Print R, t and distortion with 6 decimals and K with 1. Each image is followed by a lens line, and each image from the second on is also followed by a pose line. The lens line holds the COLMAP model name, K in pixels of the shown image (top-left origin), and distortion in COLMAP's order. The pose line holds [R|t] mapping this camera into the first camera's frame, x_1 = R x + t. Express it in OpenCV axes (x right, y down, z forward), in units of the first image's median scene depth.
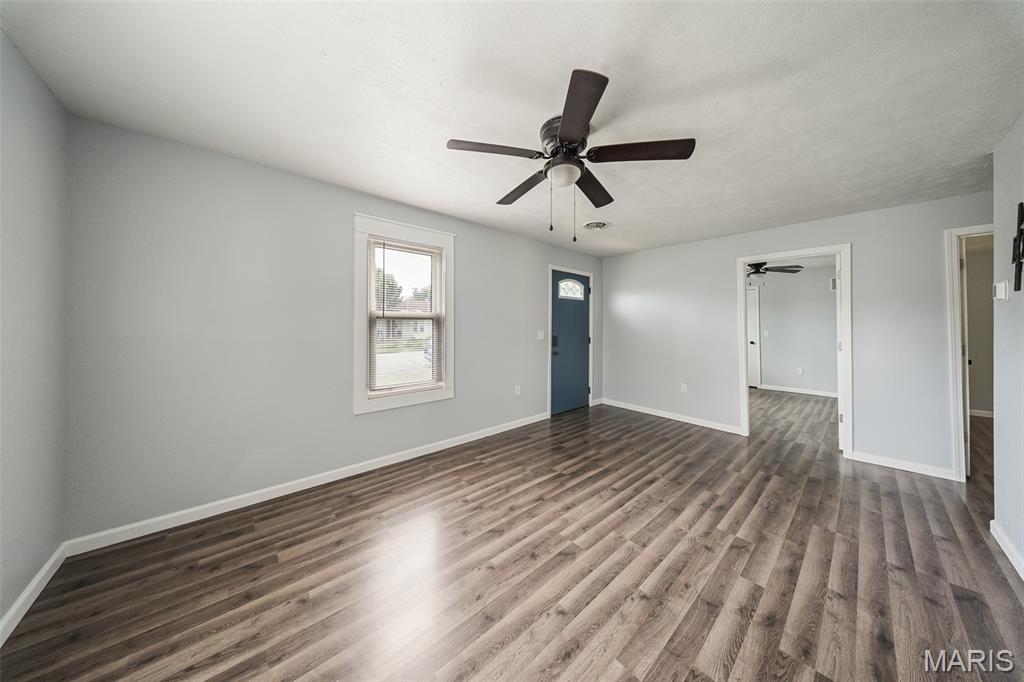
lens RADIAL K [[310.6, 0, 511.2], [0, 310.6, 320.3], [0, 0, 1]] dist [0.000175, -0.000048]
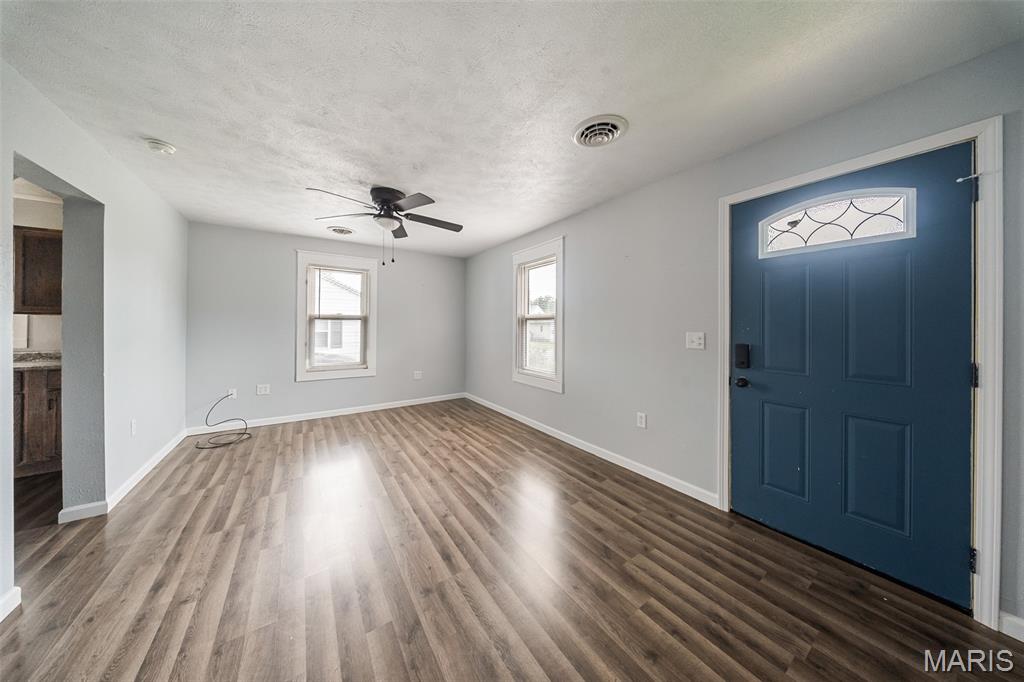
lens RADIAL K [[305.0, 0, 511.3], [0, 305.0, 326.4], [0, 0, 1]] dist [-0.001241, -0.000189]
pose [[-0.115445, -0.001209, -0.993313, 1.082648], [0.011538, 0.999930, -0.002558, 0.033891], [0.993247, -0.011756, -0.115423, 1.221687]]
